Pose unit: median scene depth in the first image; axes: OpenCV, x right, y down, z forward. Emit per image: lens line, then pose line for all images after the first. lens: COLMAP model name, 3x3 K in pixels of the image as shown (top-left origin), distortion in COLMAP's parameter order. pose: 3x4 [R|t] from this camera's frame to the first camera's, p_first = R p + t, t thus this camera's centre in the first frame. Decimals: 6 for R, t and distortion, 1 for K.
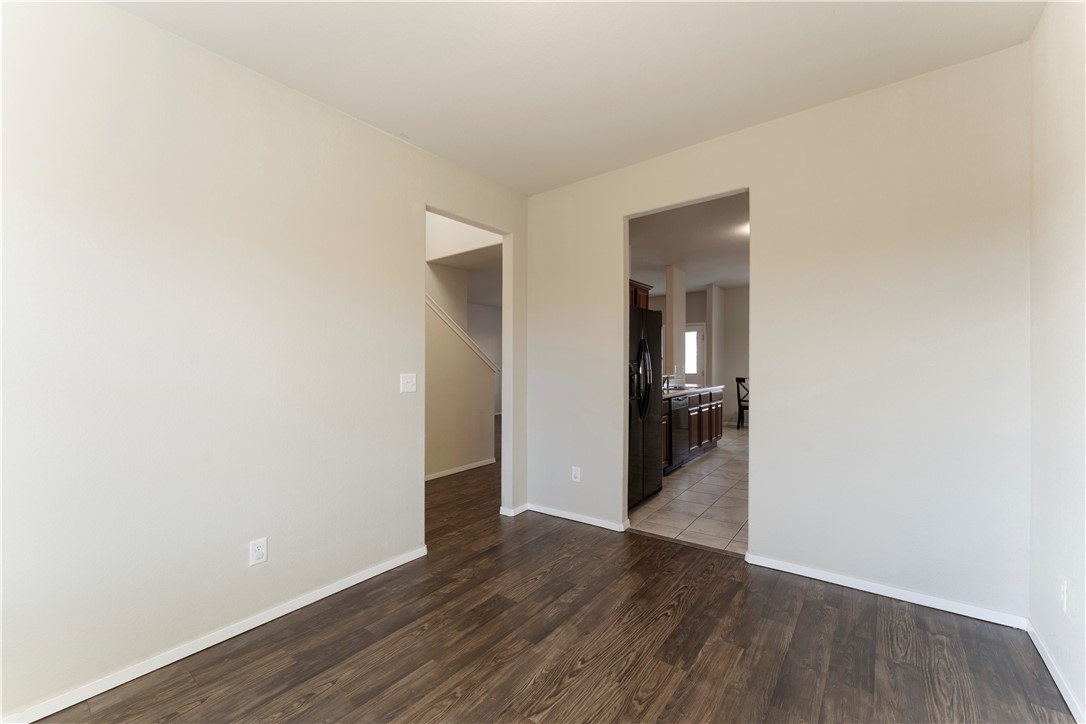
lens RADIAL K [[439.3, 0, 543.7], [0, 439.3, 361.1], [0, 0, 1]] dist [0.001970, -0.000170]
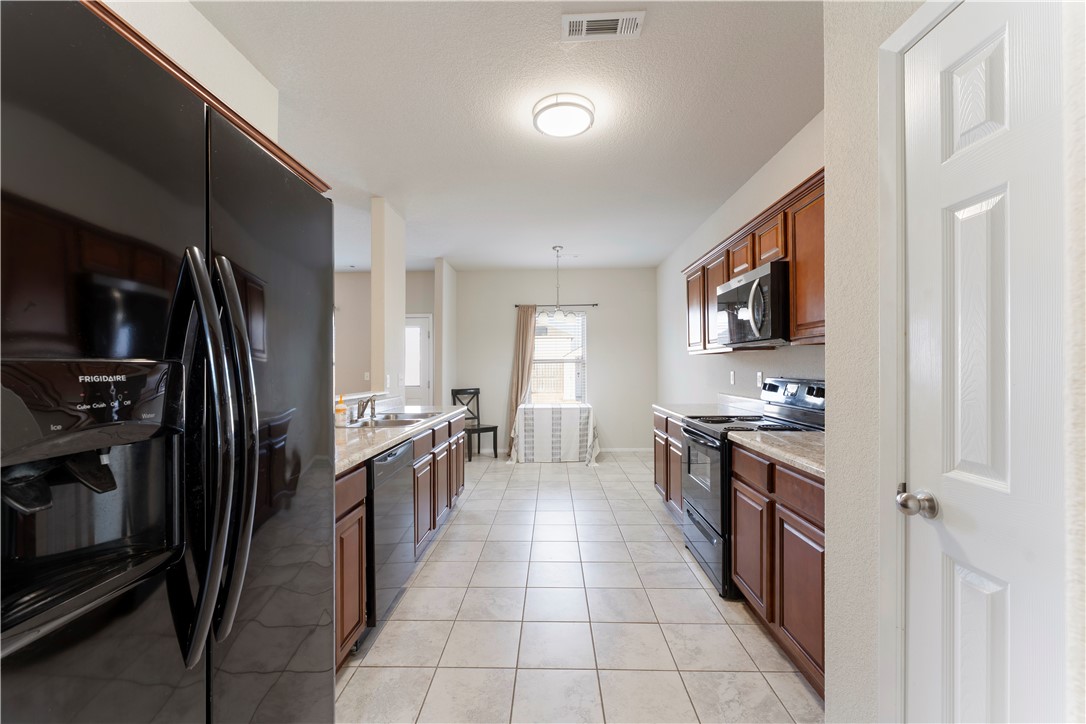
lens RADIAL K [[439.3, 0, 545.9], [0, 439.3, 363.8], [0, 0, 1]] dist [0.001970, -0.000170]
pose [[0.809770, 0.002453, 0.586743, 0.132757], [0.002571, 0.999967, -0.007729, -0.000182], [-0.586742, 0.007767, 0.809736, 0.423409]]
